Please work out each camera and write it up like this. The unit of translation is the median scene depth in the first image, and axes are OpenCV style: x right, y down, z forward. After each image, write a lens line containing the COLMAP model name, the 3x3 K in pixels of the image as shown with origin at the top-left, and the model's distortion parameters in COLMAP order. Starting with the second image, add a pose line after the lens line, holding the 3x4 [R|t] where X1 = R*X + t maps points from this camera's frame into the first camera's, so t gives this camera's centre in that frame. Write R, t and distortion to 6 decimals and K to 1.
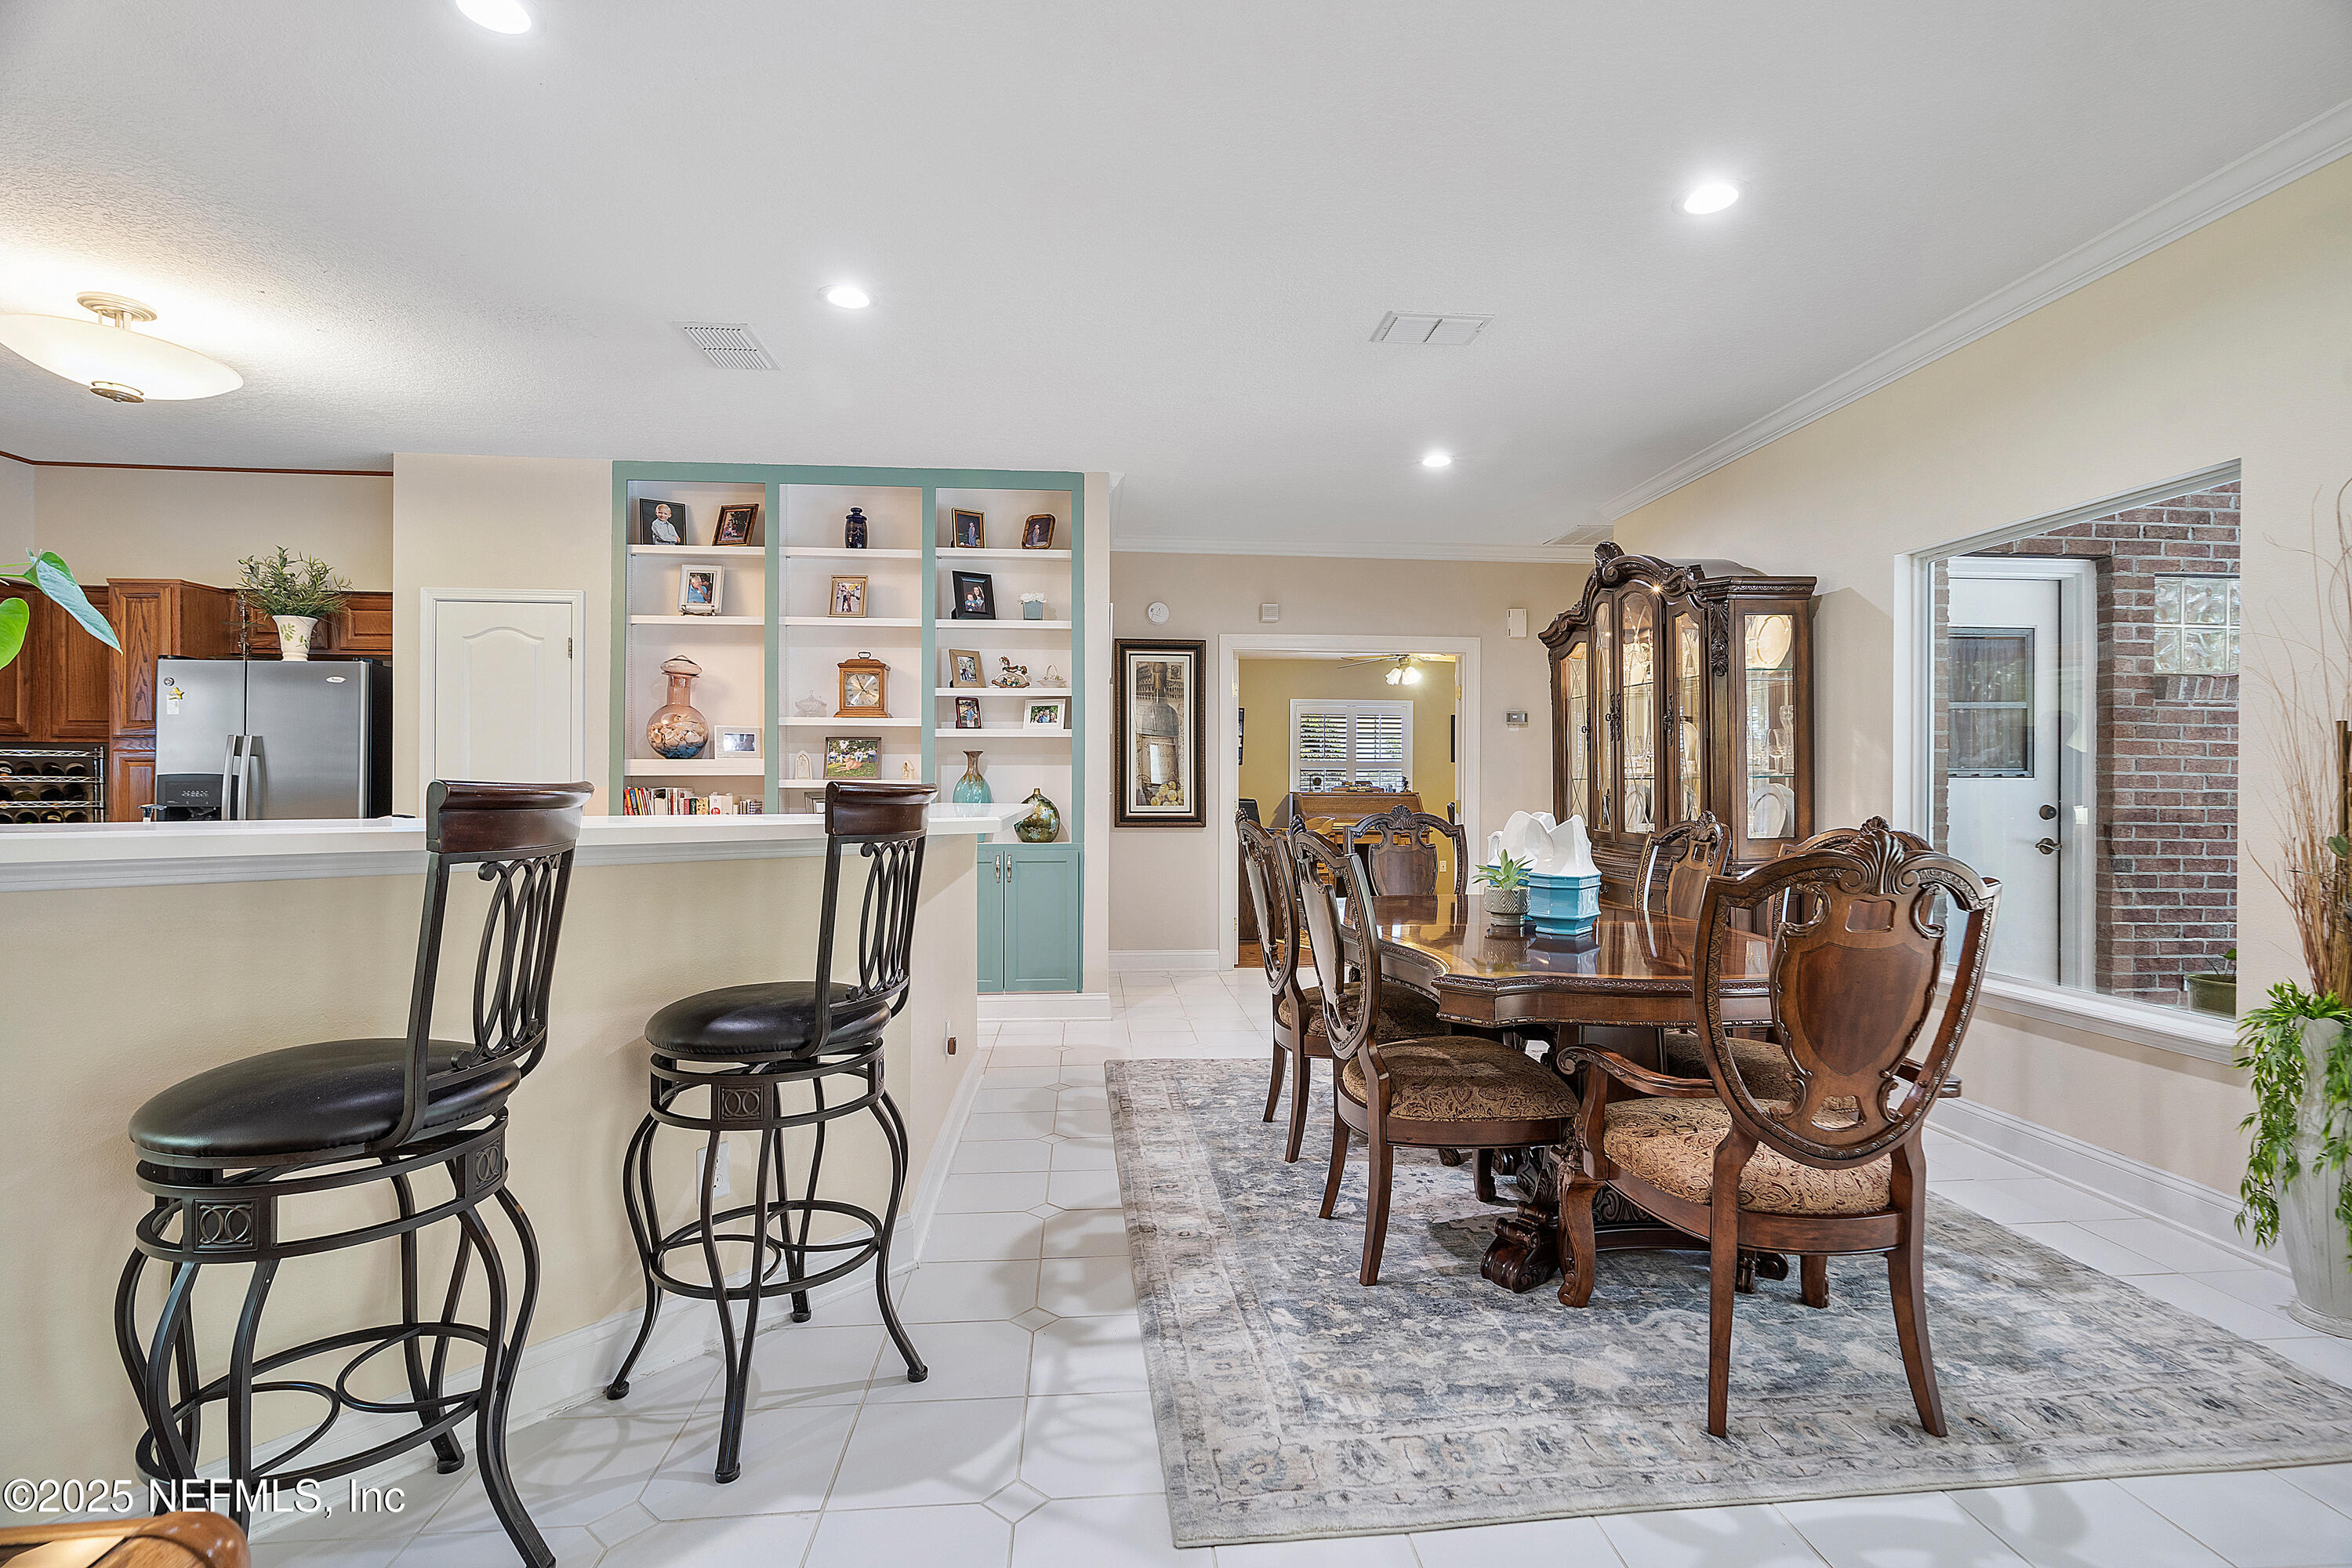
lens RADIAL K [[1081.0, 0, 1187.4], [0, 1081.0, 788.3], [0, 0, 1]] dist [-0.002801, 0.000682]
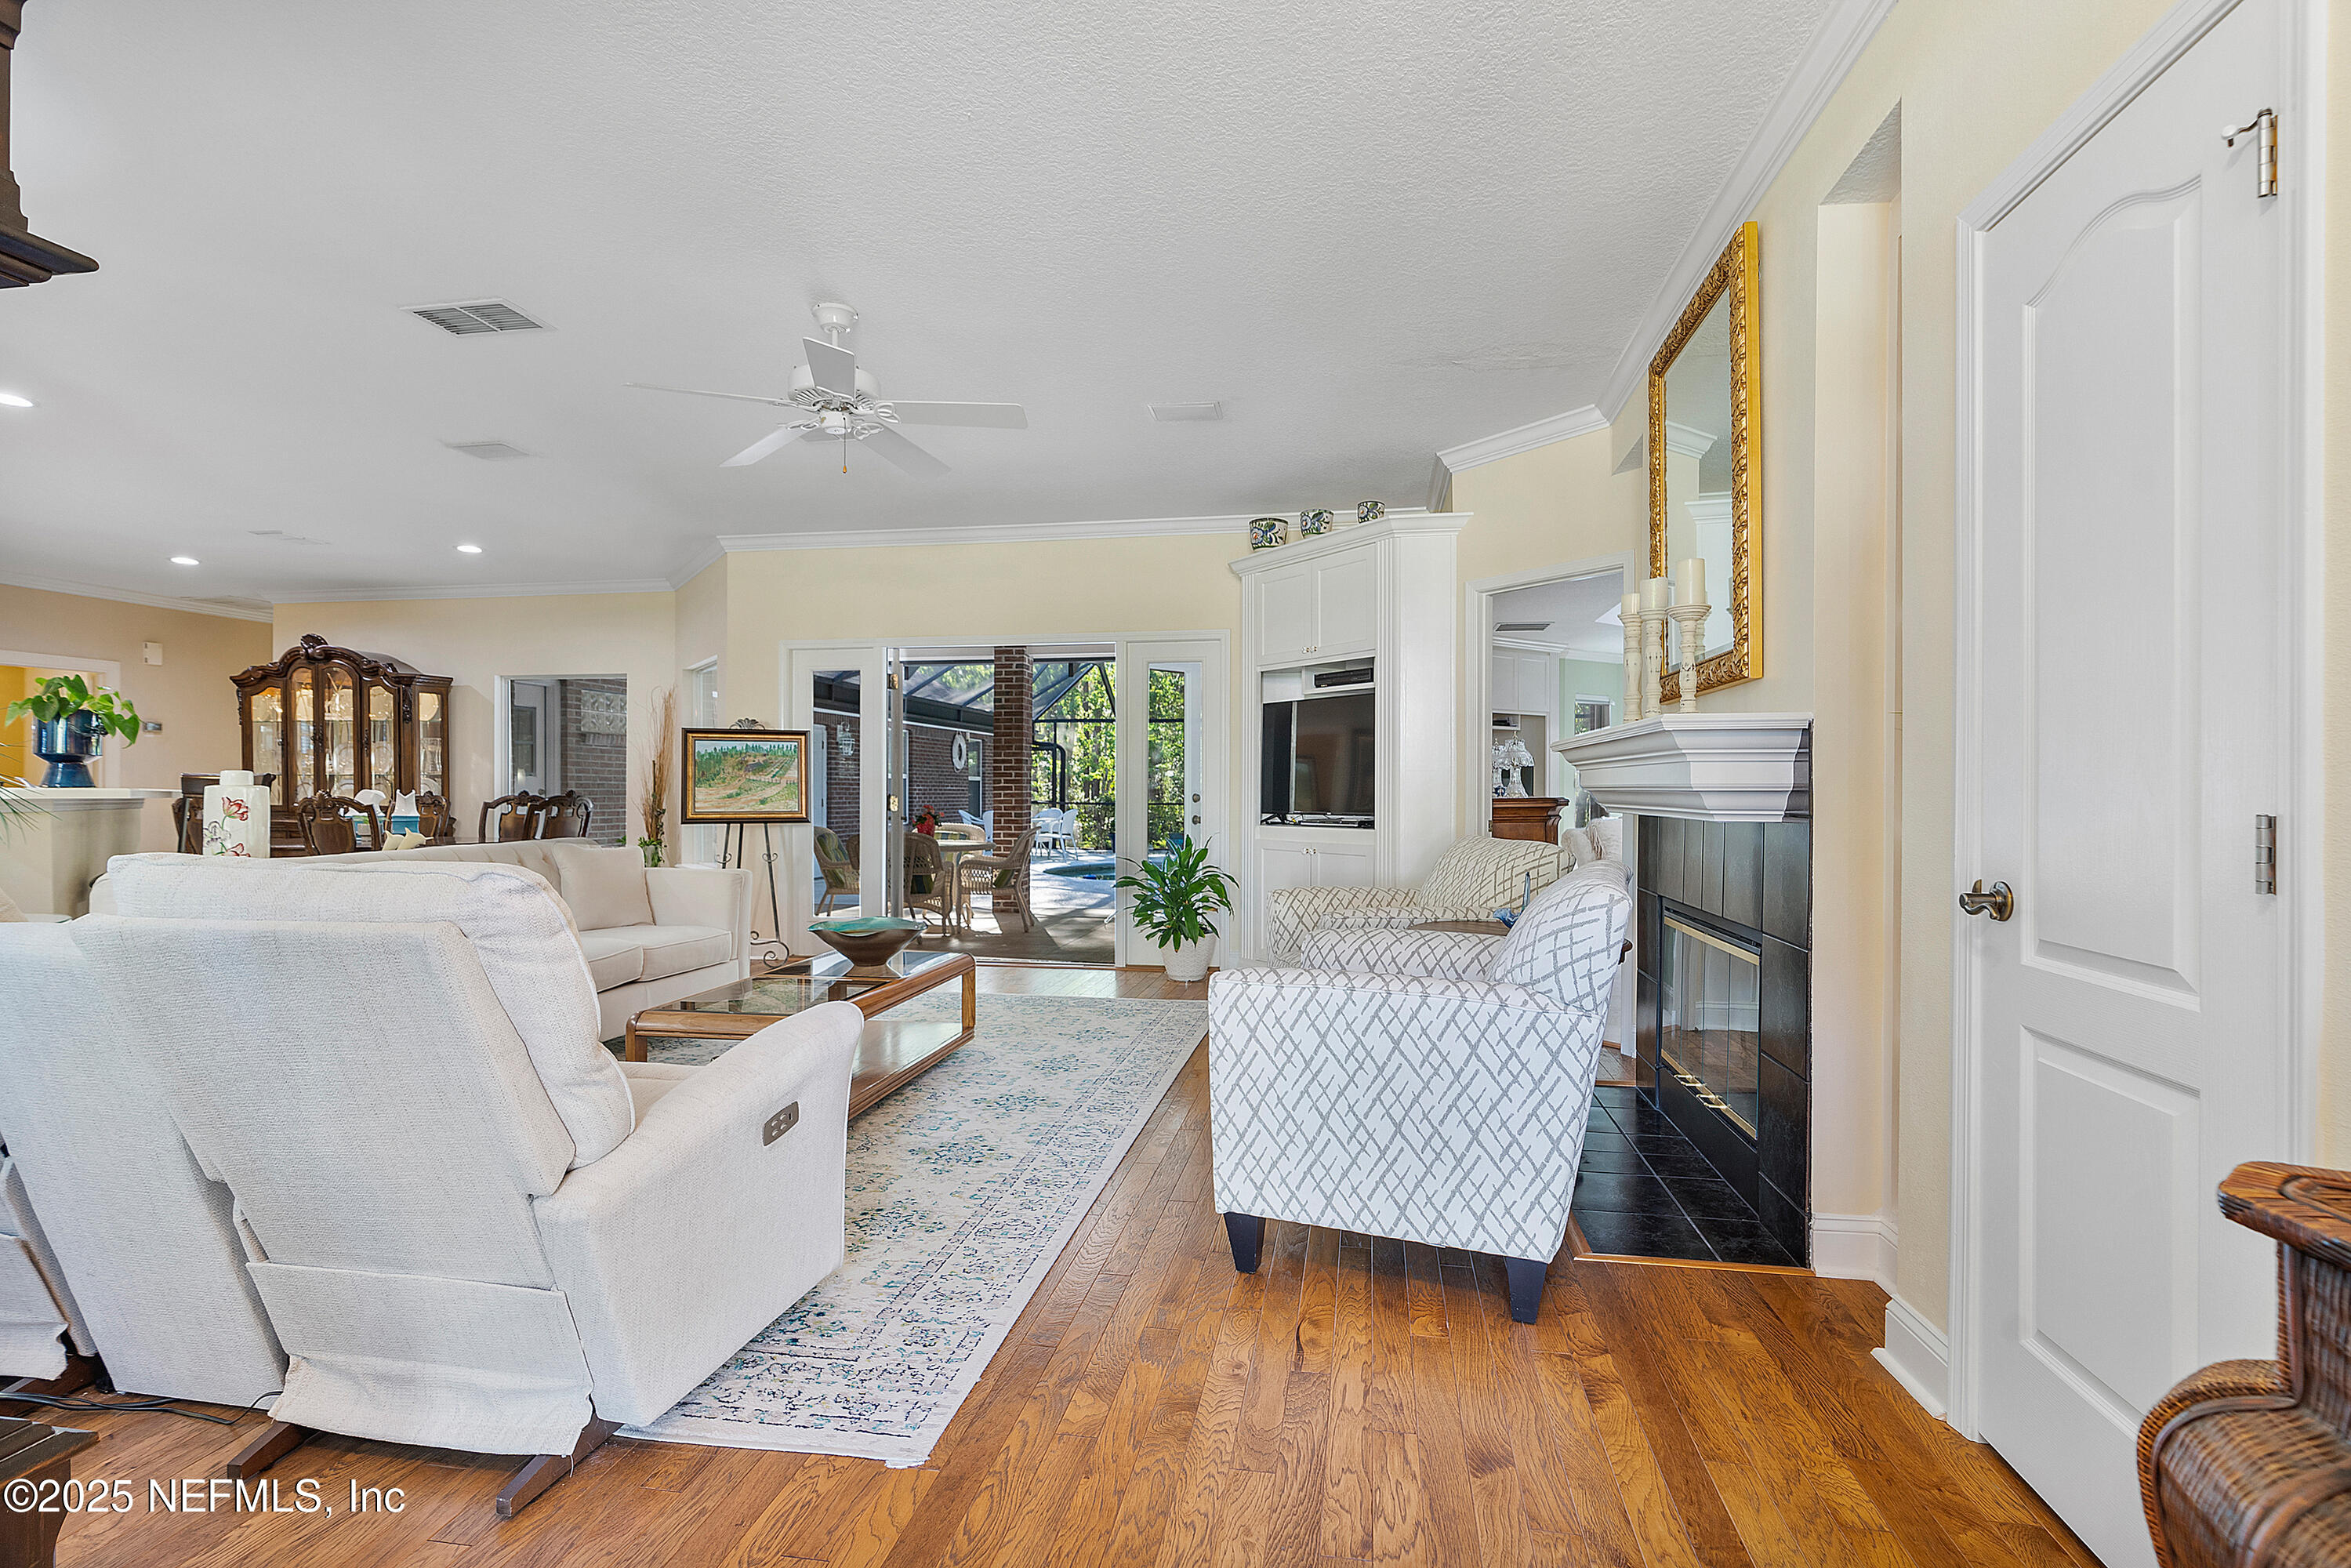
lens RADIAL K [[1080.6, 0, 1189.6], [0, 1080.6, 781.5], [0, 0, 1]] dist [-0.002801, 0.000682]
pose [[0.248895, 0.001589, 0.968529, -0.832343], [0.002418, 0.999995, -0.002262, 0.008492], [-0.968527, 0.002905, 0.248890, -0.686604]]
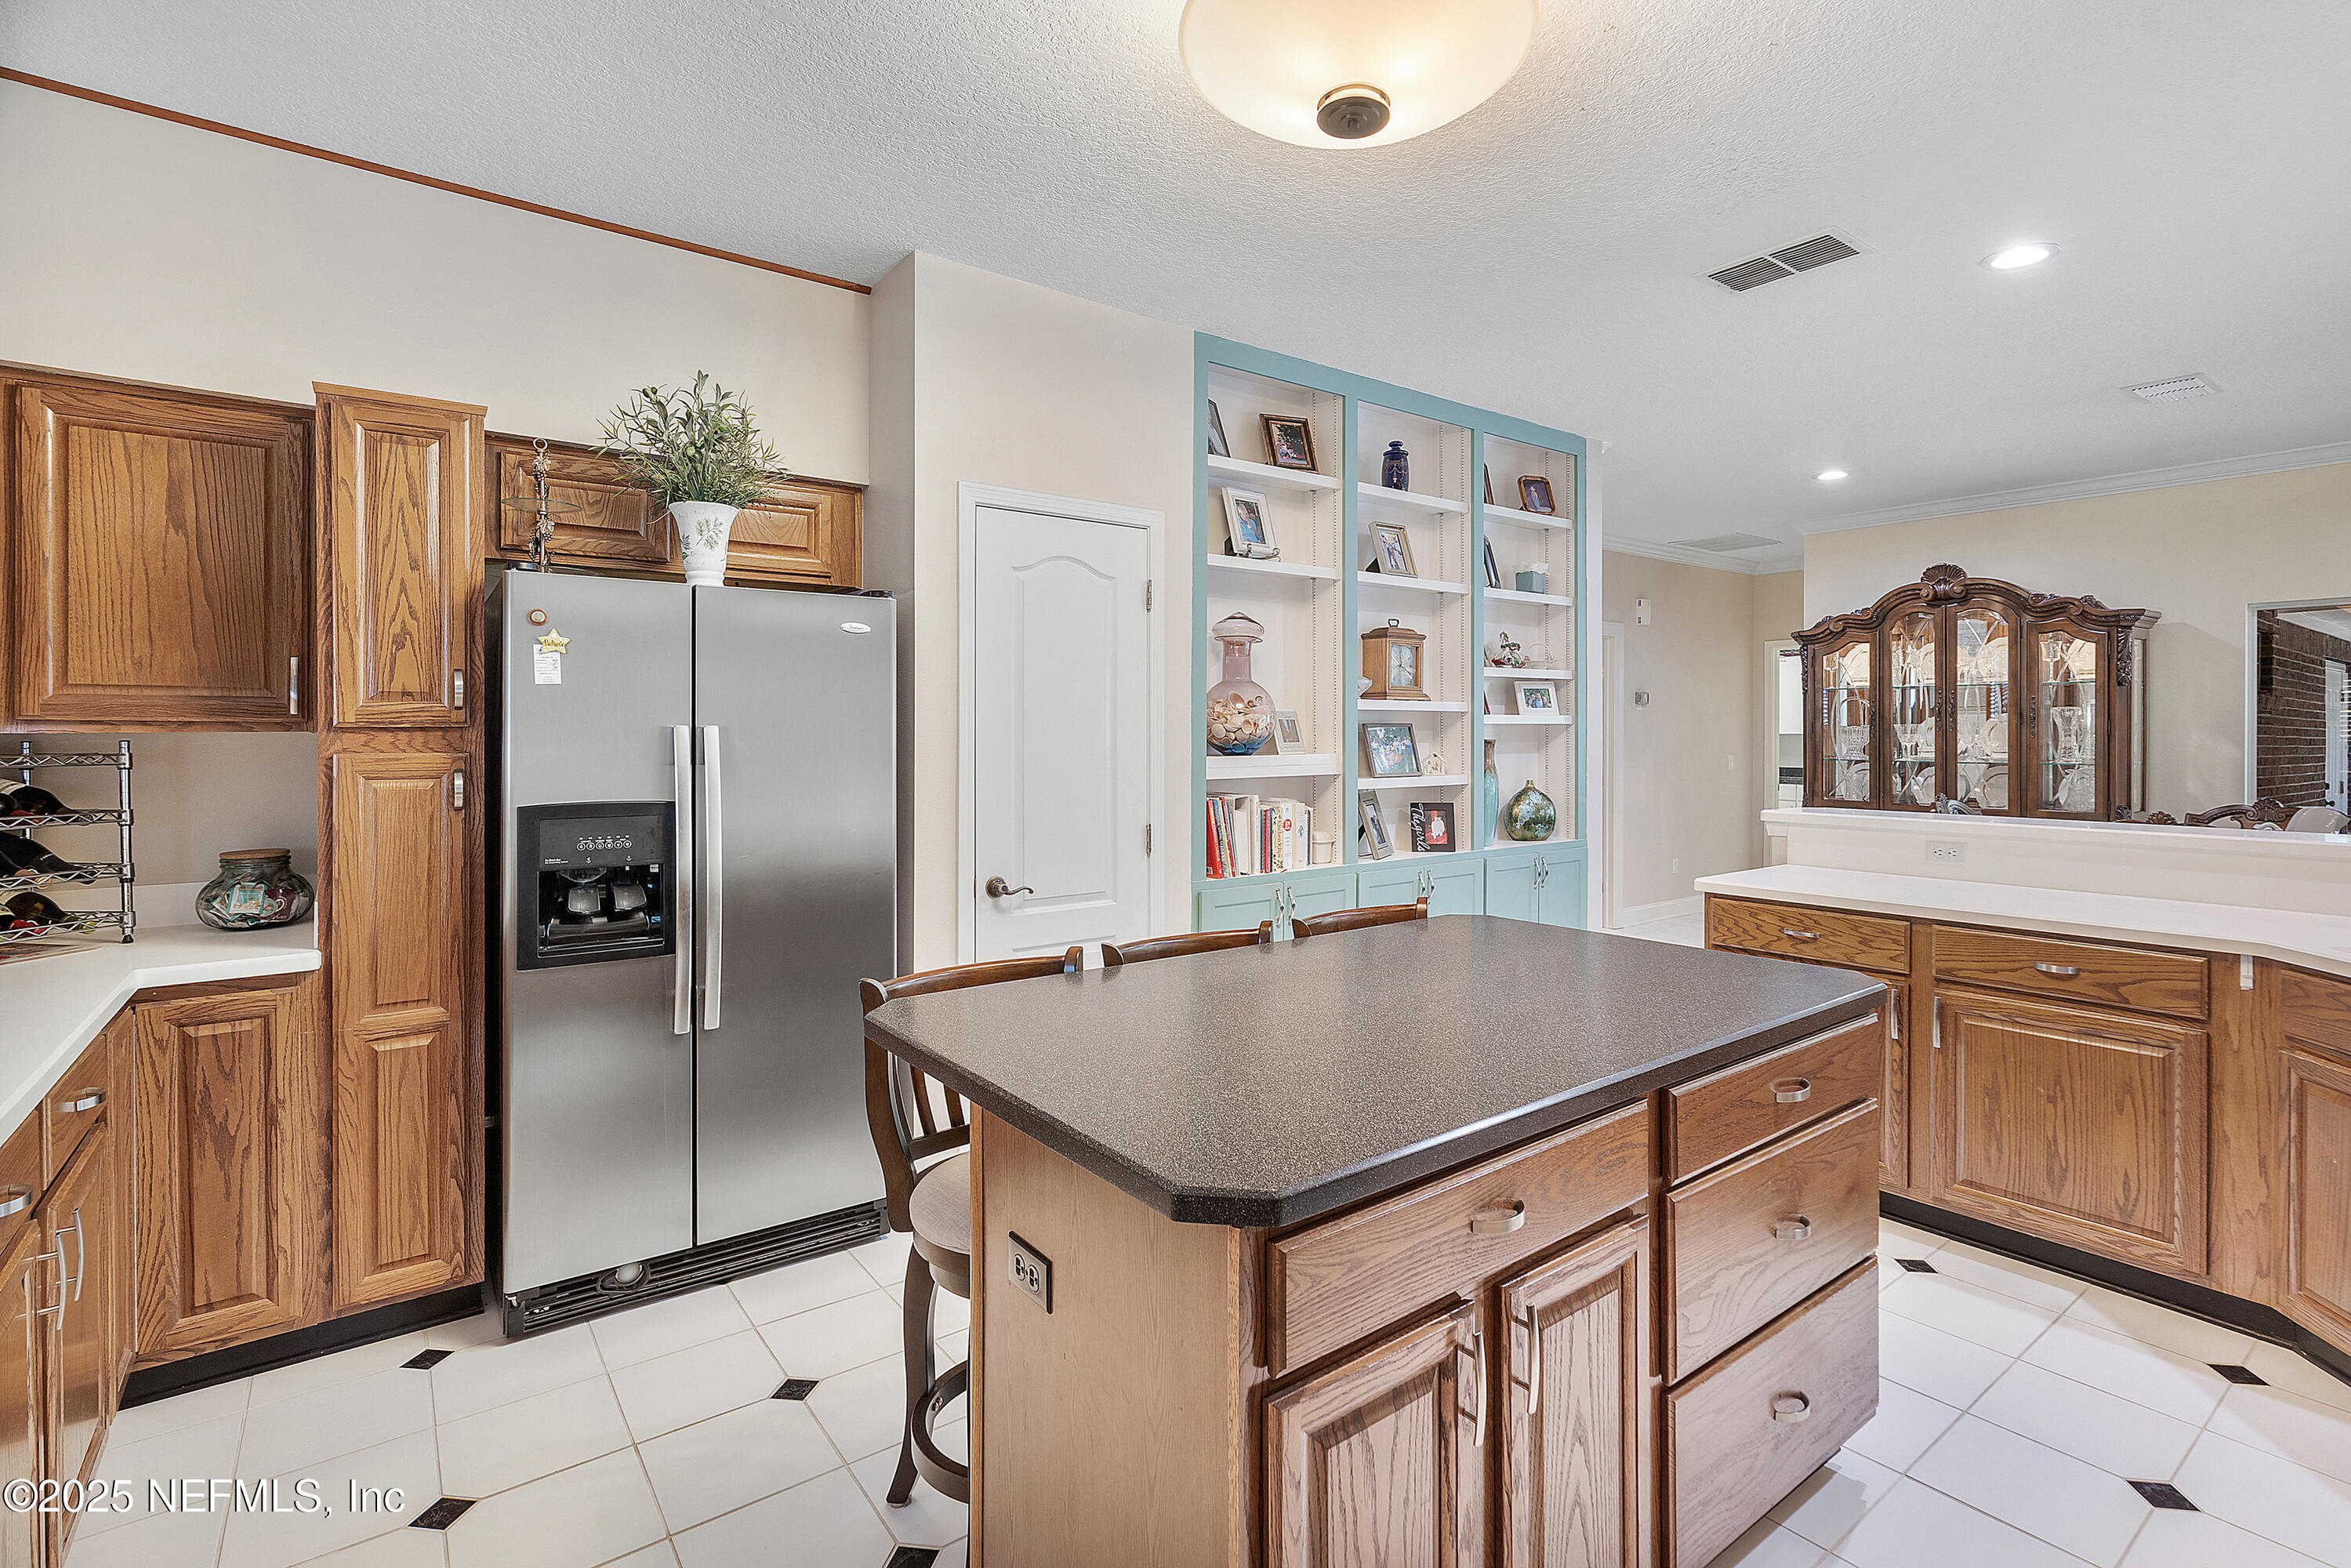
lens RADIAL K [[1080.6, 0, 1184.4], [0, 1080.6, 728.7], [0, 0, 1]] dist [-0.002801, 0.000682]
pose [[0.854813, -0.000508, 0.518936, -0.866584], [0.001121, 0.999999, -0.000868, -0.043069], [-0.518935, 0.001323, 0.854813, 0.388922]]
